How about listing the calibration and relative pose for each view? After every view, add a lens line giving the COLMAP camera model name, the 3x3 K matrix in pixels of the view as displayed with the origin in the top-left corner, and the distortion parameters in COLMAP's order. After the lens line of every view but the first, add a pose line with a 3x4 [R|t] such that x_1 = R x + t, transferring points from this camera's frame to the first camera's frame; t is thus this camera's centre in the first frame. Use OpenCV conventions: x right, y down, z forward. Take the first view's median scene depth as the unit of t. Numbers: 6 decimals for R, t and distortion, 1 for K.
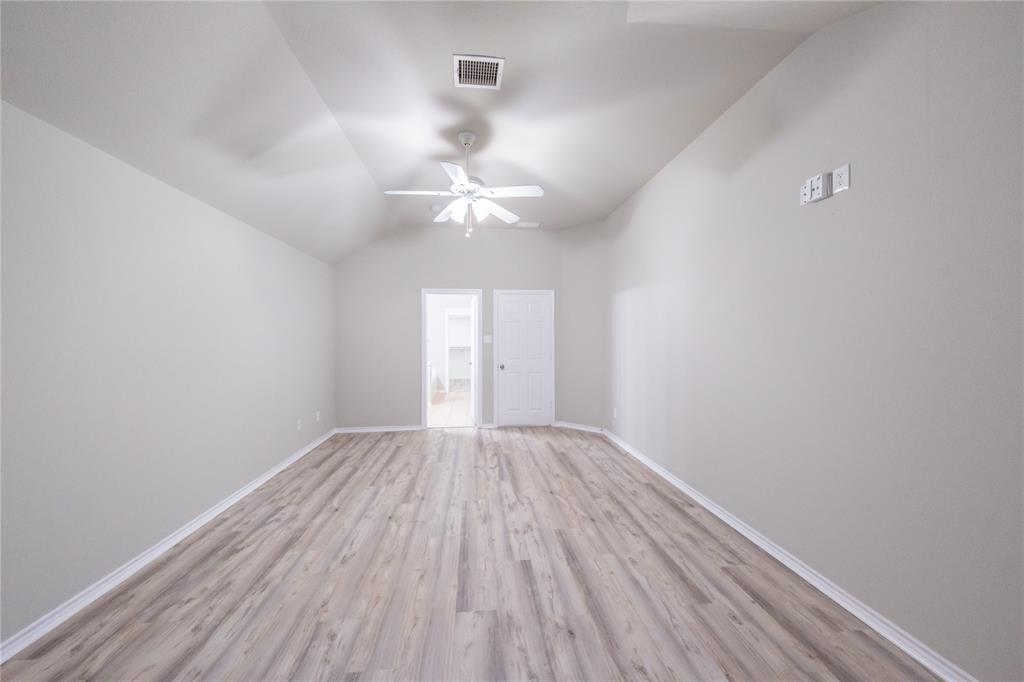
lens RADIAL K [[349.6, 0, 510.8], [0, 349.6, 336.6], [0, 0, 1]] dist [0.024004, -0.010898]
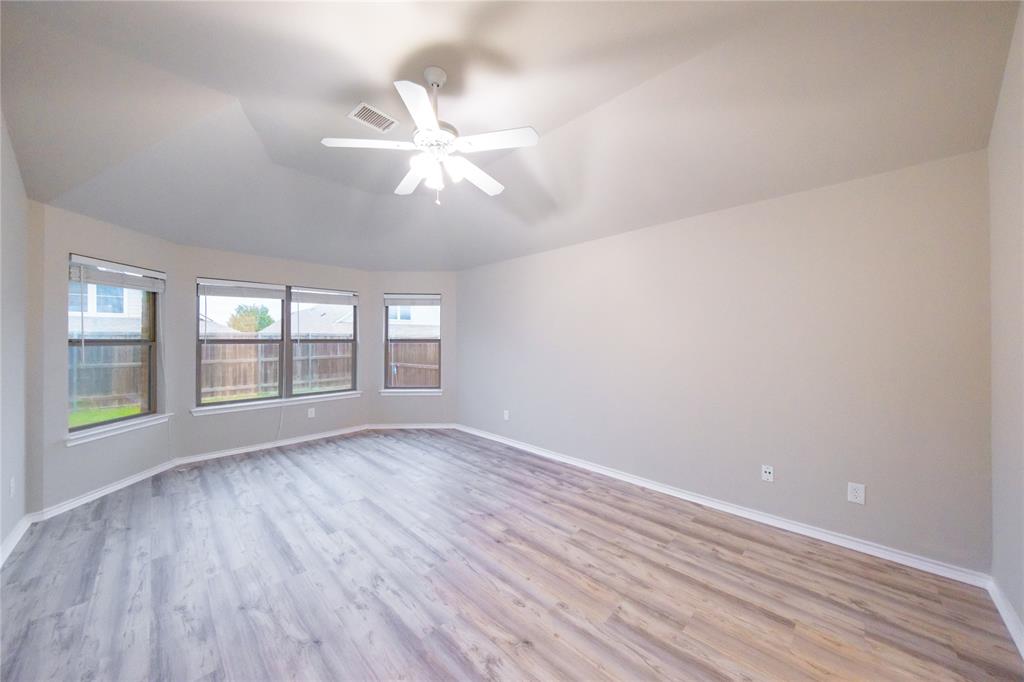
lens RADIAL K [[349.6, 0, 510.8], [0, 349.6, 336.6], [0, 0, 1]] dist [0.024004, -0.010898]
pose [[-0.773240, -0.000319, -0.634113, 0.239639], [0.005724, 0.999956, -0.007483, 0.004630], [0.634088, -0.009416, -0.773204, 1.689705]]
